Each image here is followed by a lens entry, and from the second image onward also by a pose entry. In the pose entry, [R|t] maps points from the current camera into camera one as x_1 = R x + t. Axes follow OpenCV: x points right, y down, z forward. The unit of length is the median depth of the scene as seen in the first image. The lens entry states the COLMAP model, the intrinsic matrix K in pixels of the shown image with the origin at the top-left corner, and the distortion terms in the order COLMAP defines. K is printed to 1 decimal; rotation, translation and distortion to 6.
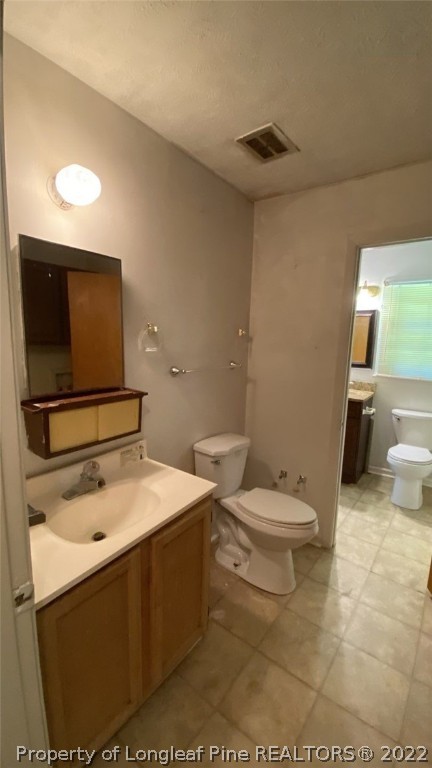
lens RADIAL K [[308.0, 0, 216.0], [0, 308.0, 384.0], [0, 0, 1]] dist [0.065557, -0.061823]
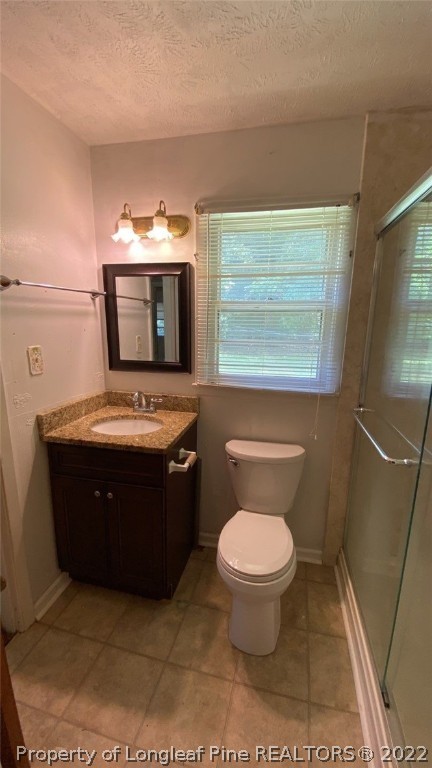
lens RADIAL K [[310.2, 0, 216.0], [0, 310.2, 384.0], [0, 0, 1]] dist [0.023440, -0.022811]
pose [[0.913496, -0.093978, 0.395844, 0.348029], [0.068478, 0.994591, 0.078098, -0.073652], [-0.401043, -0.044236, 0.914991, 0.517442]]
